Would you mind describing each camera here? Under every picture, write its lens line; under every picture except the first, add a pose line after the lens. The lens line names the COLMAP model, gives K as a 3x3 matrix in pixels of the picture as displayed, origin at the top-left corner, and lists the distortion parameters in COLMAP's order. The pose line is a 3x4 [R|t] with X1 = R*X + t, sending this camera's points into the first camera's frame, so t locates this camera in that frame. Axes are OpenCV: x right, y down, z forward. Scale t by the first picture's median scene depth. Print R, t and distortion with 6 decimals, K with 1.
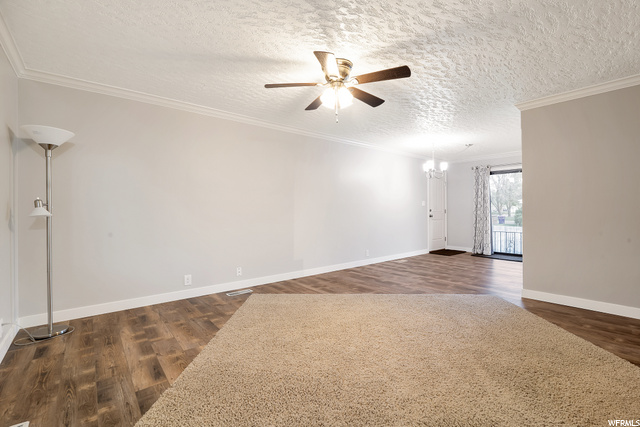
lens RADIAL K [[284.5, 0, 321.0], [0, 284.5, 211.2], [0, 0, 1]] dist [-0.011347, -0.000229]
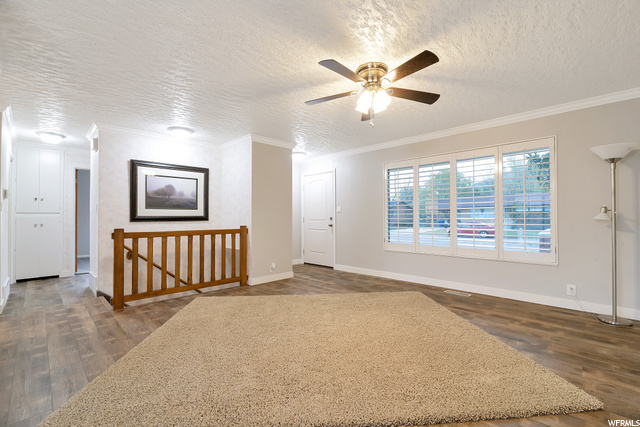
lens RADIAL K [[281.5, 0, 320.1], [0, 281.5, 214.4], [0, 0, 1]] dist [-0.010562, -0.000397]
pose [[-0.993656, 0.004425, -0.112376, 0.385612], [0.004382, 0.999990, 0.000627, -0.016098], [0.112377, 0.000130, -0.993666, 2.105130]]
